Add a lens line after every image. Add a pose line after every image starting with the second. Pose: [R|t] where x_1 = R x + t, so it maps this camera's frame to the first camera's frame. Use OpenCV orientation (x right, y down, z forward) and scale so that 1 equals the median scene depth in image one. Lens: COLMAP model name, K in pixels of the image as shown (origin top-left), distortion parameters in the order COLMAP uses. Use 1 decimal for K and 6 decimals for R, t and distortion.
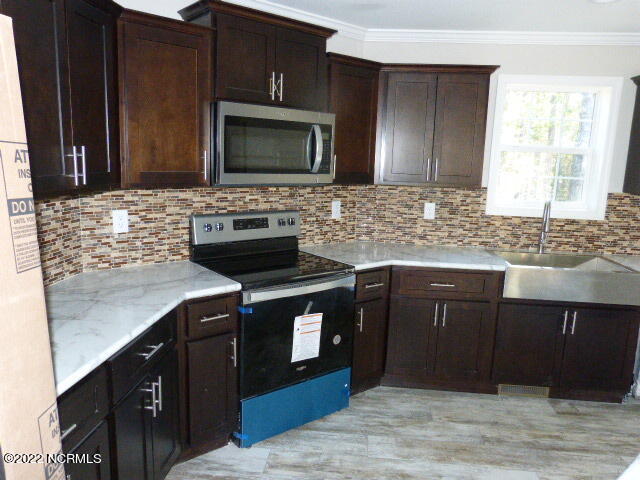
lens RADIAL K [[487.8, 0, 320.0], [0, 487.8, 240.0], [0, 0, 1]] dist [-0.011047, 0.000675]
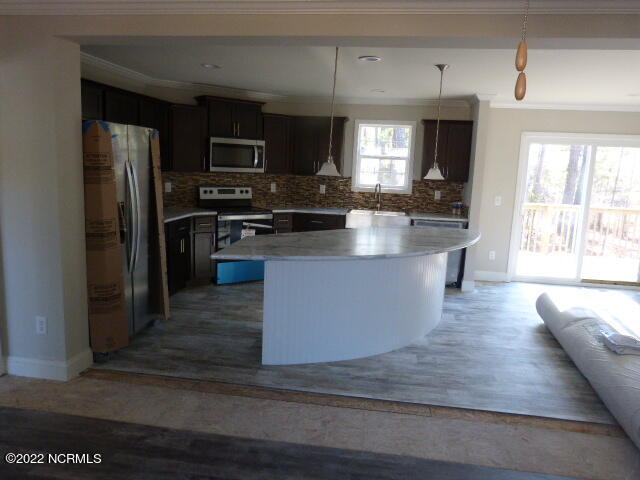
lens RADIAL K [[487.8, 0, 320.0], [0, 487.8, 240.0], [0, 0, 1]] dist [-0.011047, 0.000675]
pose [[0.998450, 0.012081, -0.054334, 0.392647], [-0.013247, 0.999689, -0.021145, 0.222548], [0.054061, 0.021832, 0.998299, -1.128267]]
